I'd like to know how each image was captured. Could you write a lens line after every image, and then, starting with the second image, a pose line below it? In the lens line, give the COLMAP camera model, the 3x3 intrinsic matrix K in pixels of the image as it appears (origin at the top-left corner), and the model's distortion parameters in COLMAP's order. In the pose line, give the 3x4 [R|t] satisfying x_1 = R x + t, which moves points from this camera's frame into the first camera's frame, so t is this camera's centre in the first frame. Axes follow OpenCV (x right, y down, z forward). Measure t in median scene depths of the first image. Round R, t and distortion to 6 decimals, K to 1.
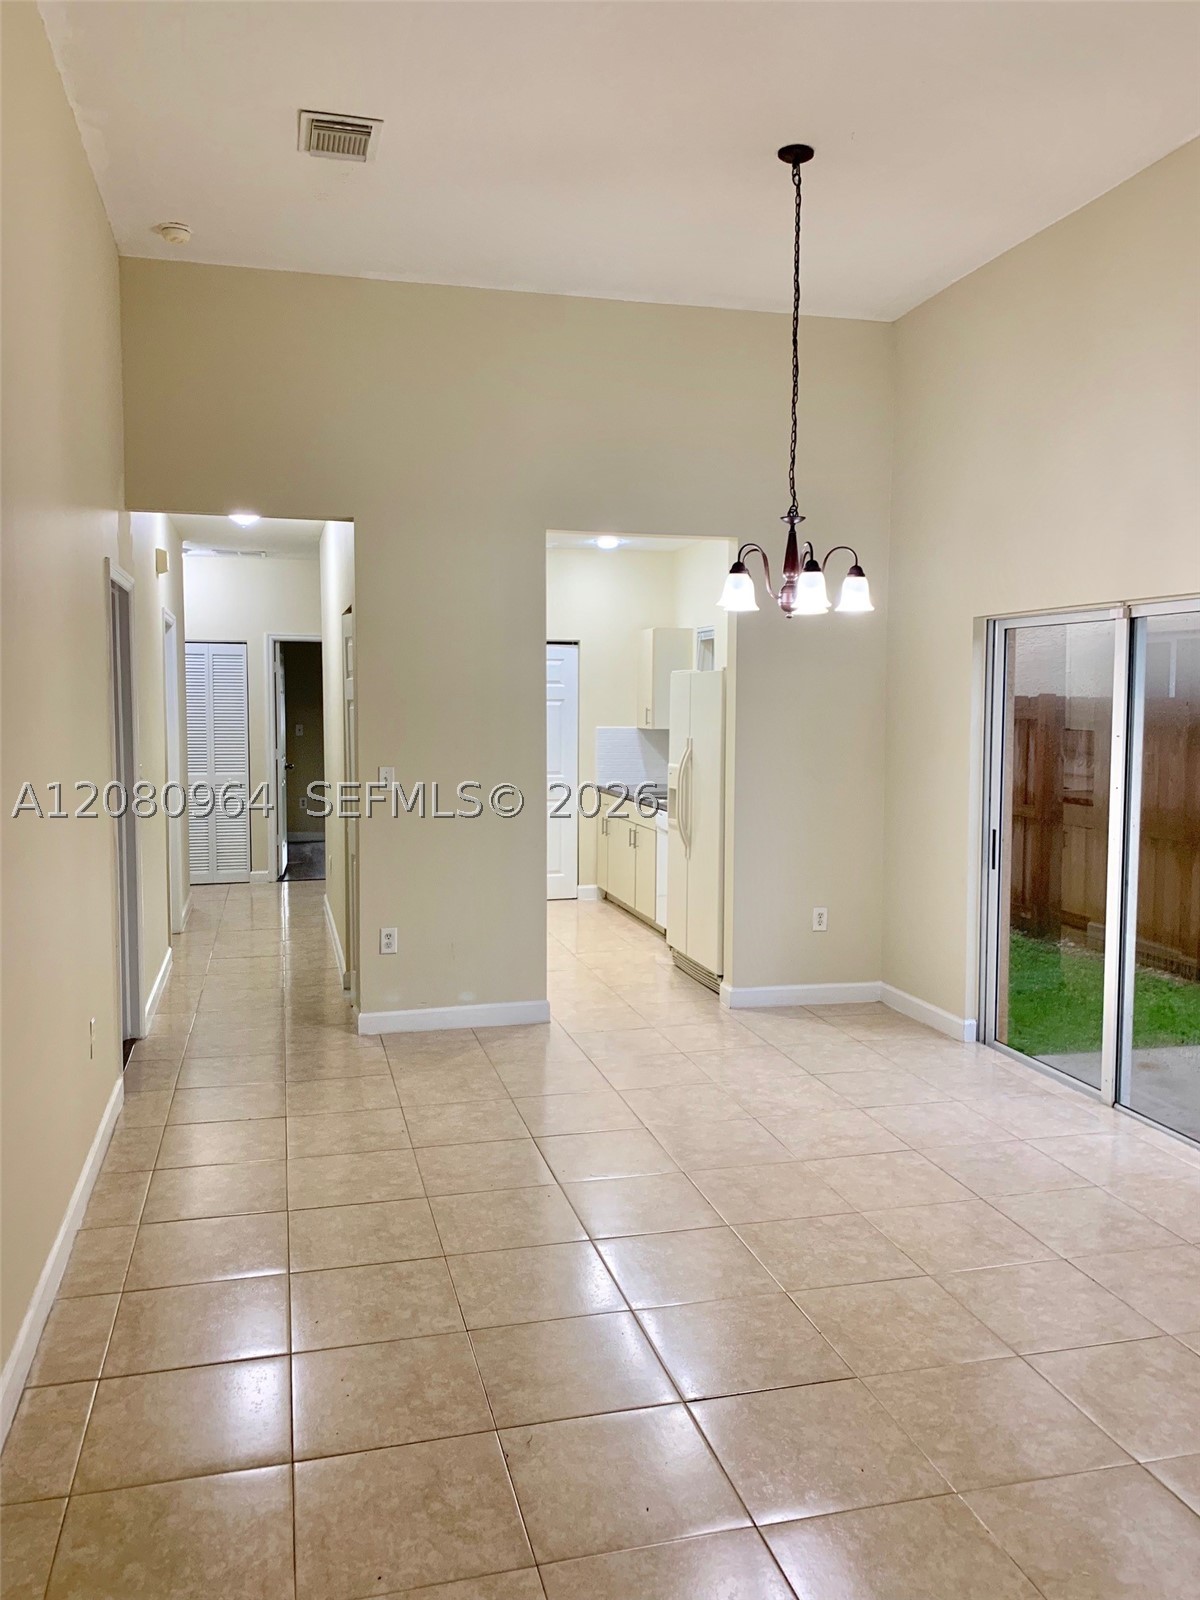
lens RADIAL K [[1224.3, 0, 603.8], [0, 1224.3, 786.7], [0, 0, 1]] dist [0.031933, -0.036923]
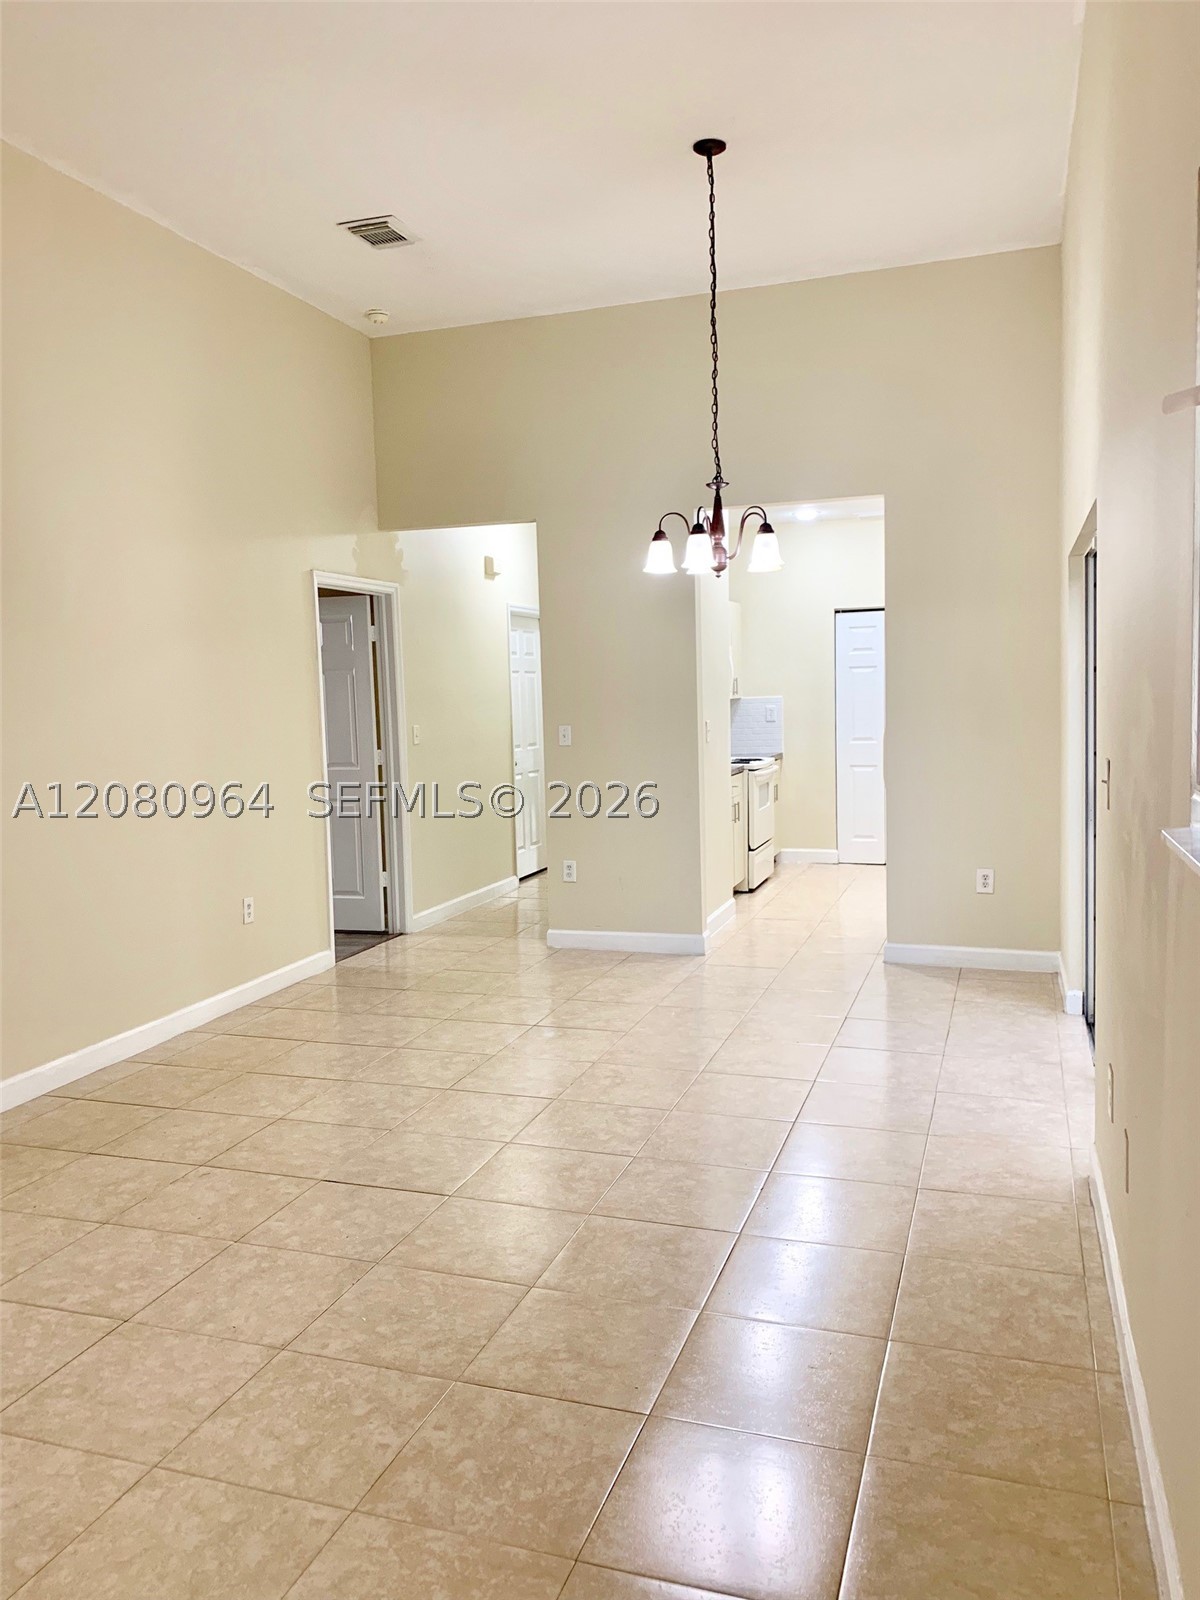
lens RADIAL K [[1224.3, 0, 609.4], [0, 1224.3, 793.0], [0, 0, 1]] dist [0.031933, -0.036923]
pose [[0.836121, 0.021924, -0.548107, 0.638701], [-0.011696, 0.999686, 0.022145, 0.028845], [0.548420, -0.012105, 0.836115, 0.037379]]
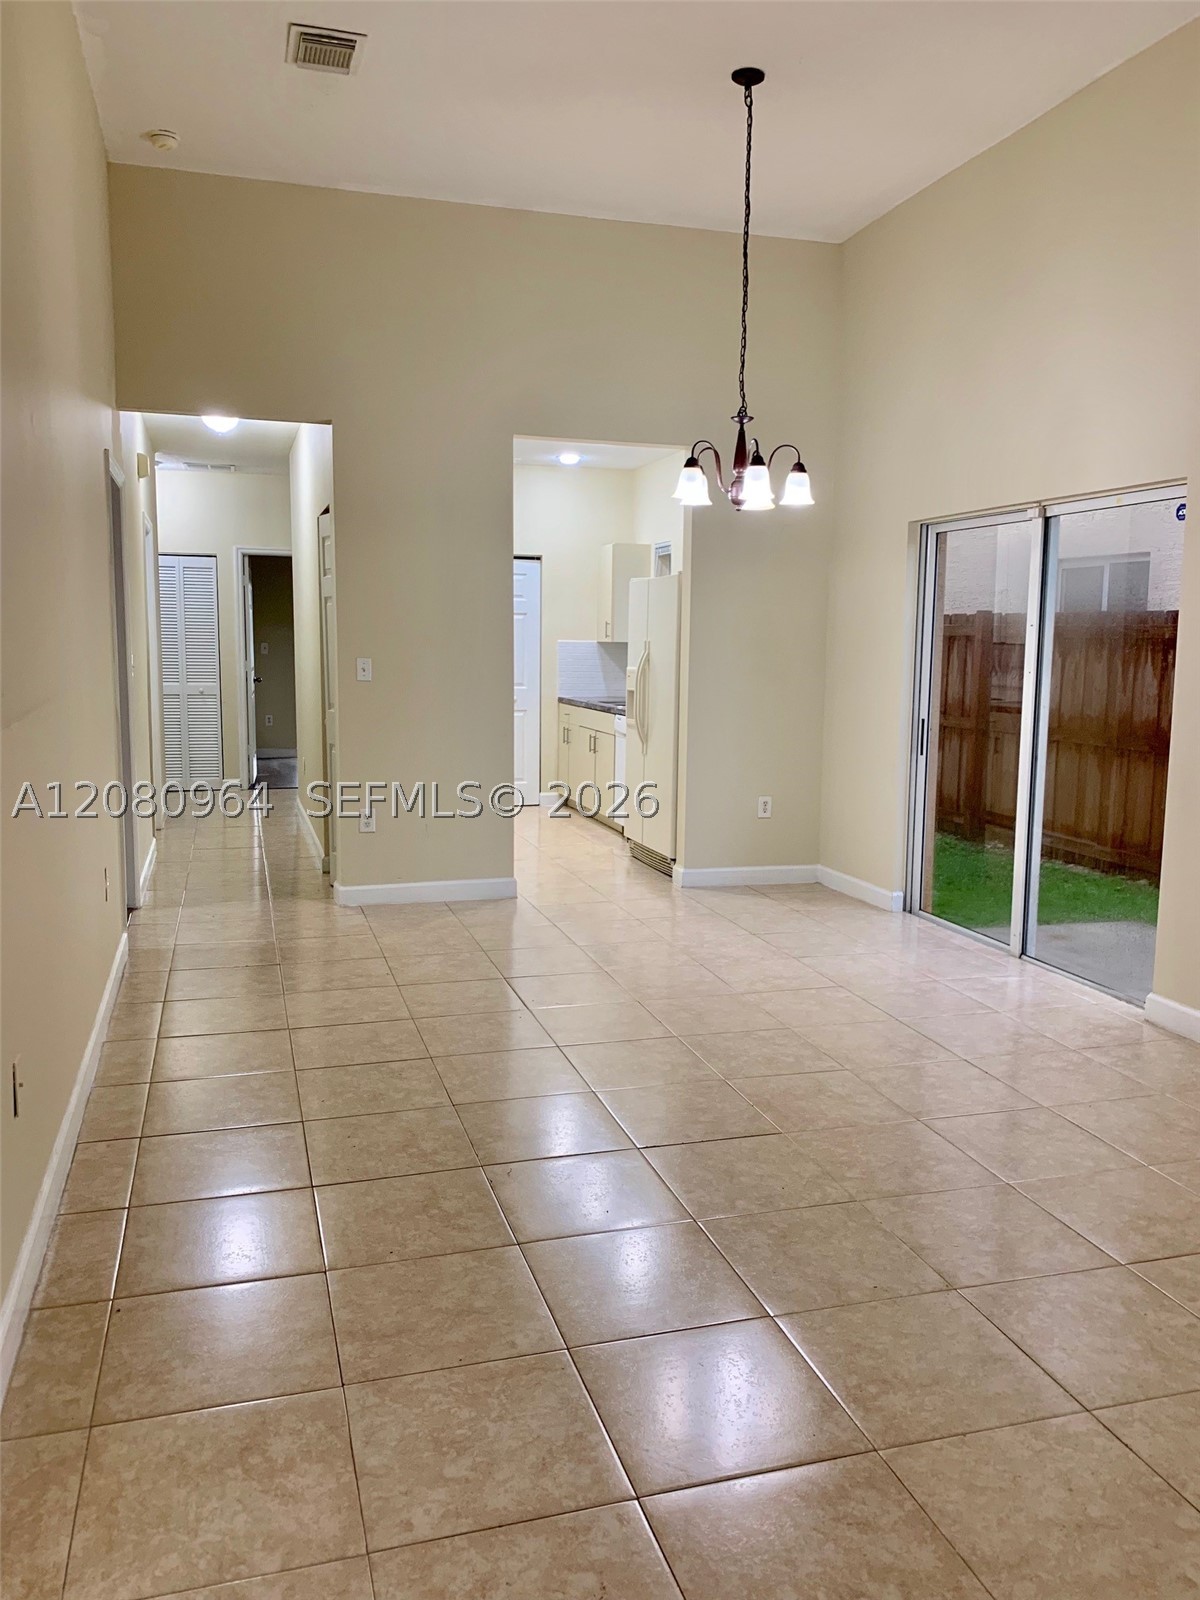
lens RADIAL K [[1224.3, 0, 603.9], [0, 1224.3, 795.0], [0, 0, 1]] dist [0.031933, -0.036923]
pose [[0.999366, 0.003505, 0.035427, -0.006763], [-0.005401, 0.998550, 0.053561, 0.056440], [-0.035188, -0.053718, 0.997936, -0.105116]]
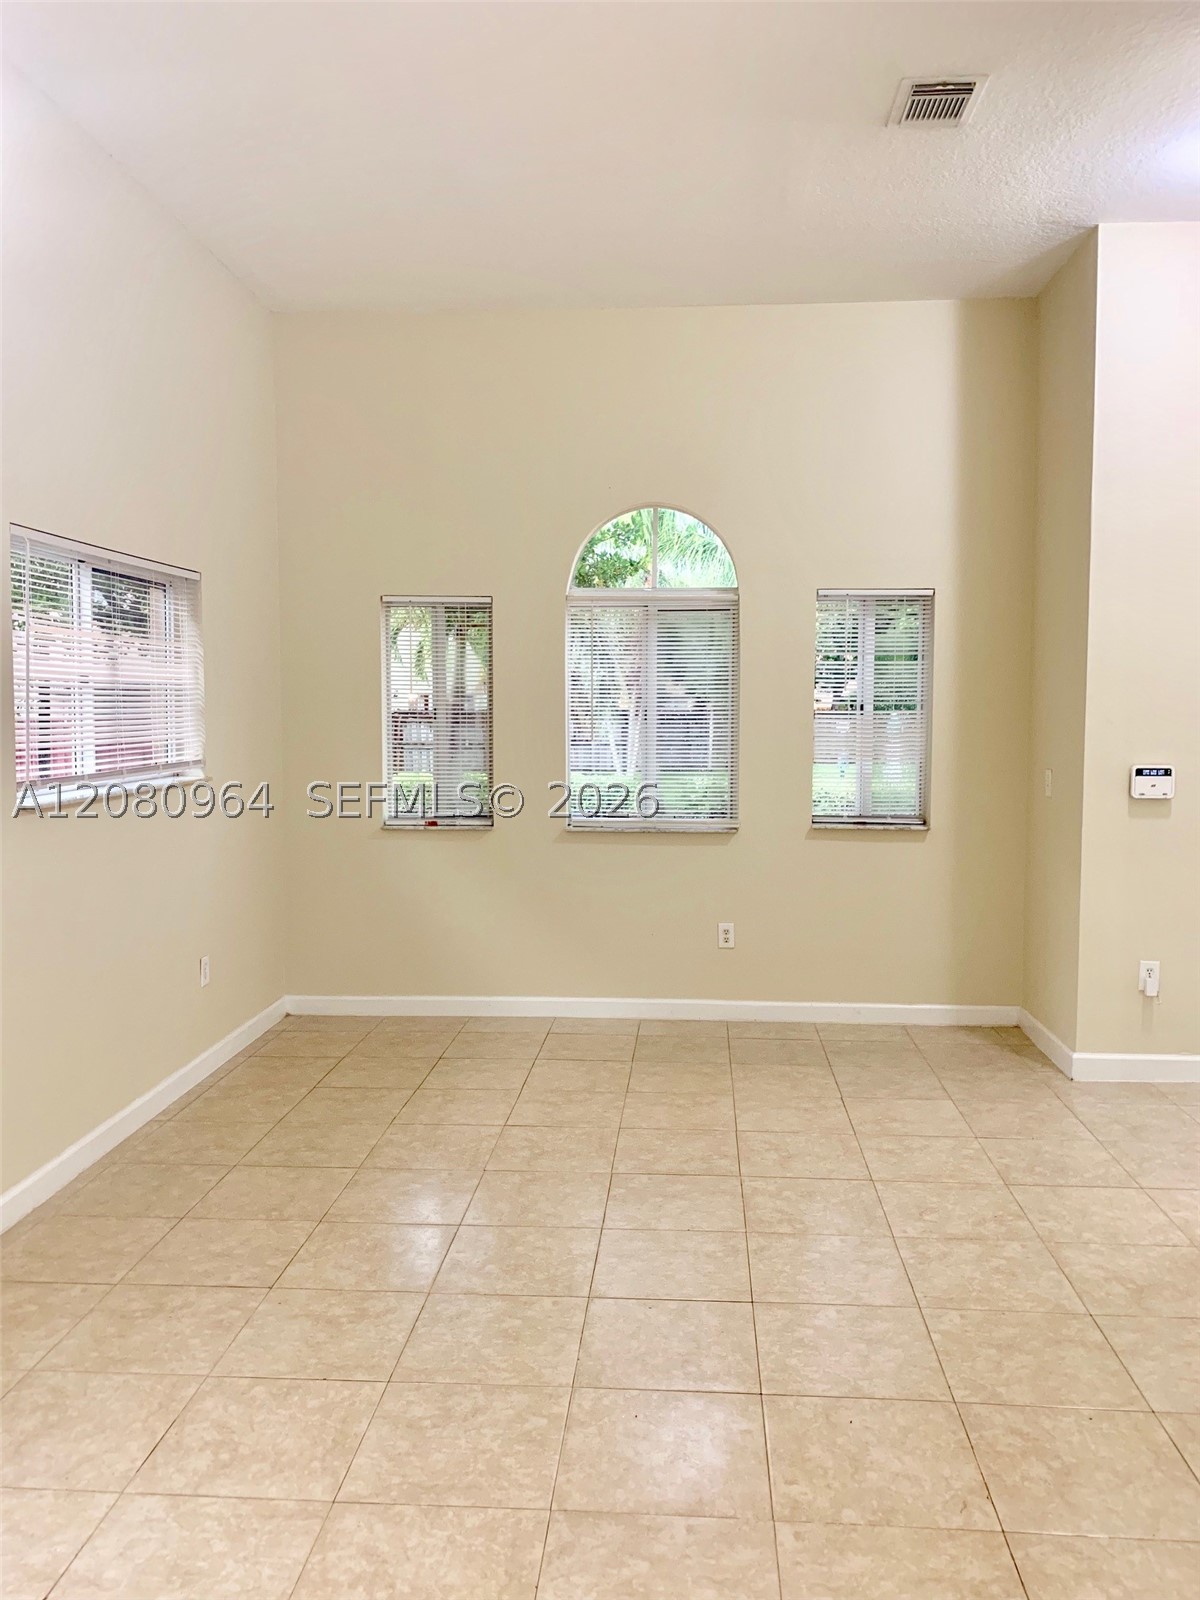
lens RADIAL K [[1224.3, 0, 604.2], [0, 1224.3, 795.4], [0, 0, 1]] dist [0.031933, -0.036923]
pose [[-0.944767, -0.027902, 0.326553, -0.053207], [0.020150, 0.989540, 0.142844, -0.070489], [-0.327123, 0.141535, -0.934322, 1.071424]]
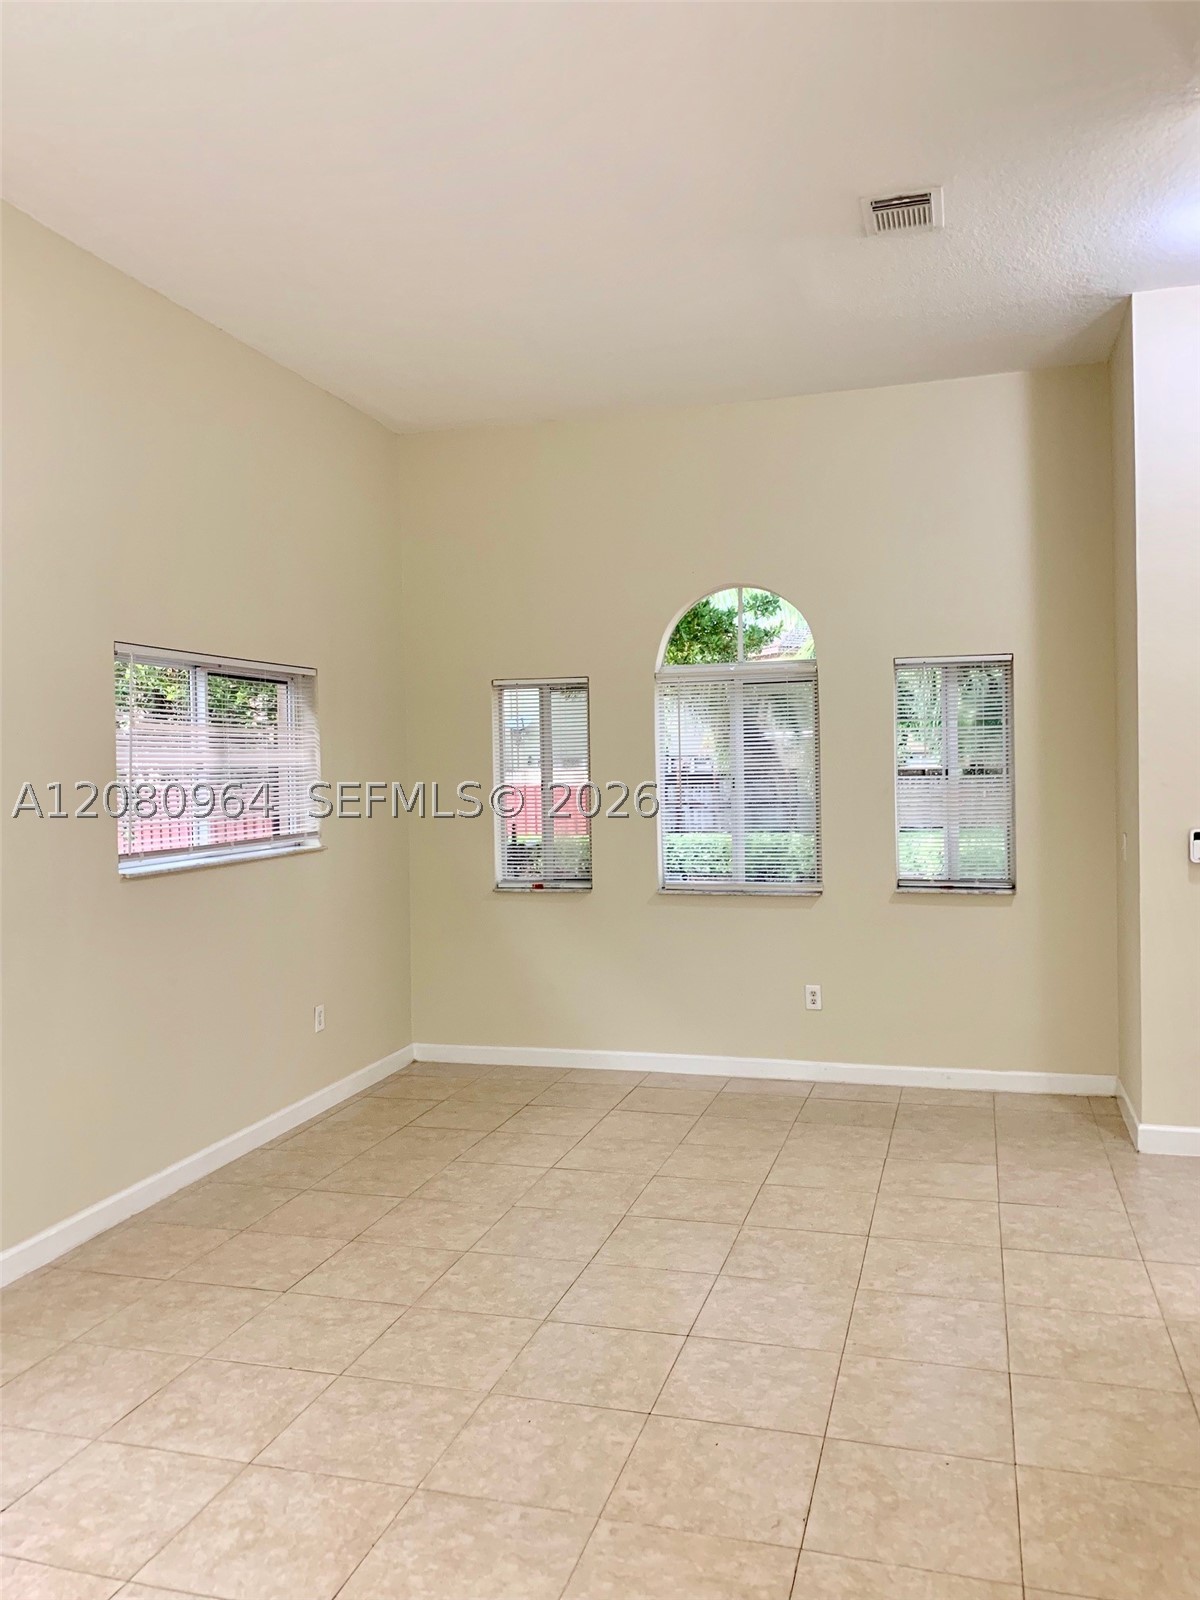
lens RADIAL K [[1224.3, 0, 605.7], [0, 1224.3, 798.6], [0, 0, 1]] dist [0.031933, -0.036923]
pose [[-0.853167, 0.000527, 0.521638, -0.263862], [0.055136, 0.994489, 0.089174, -0.081324], [-0.518716, 0.104841, -0.848494, 1.062610]]
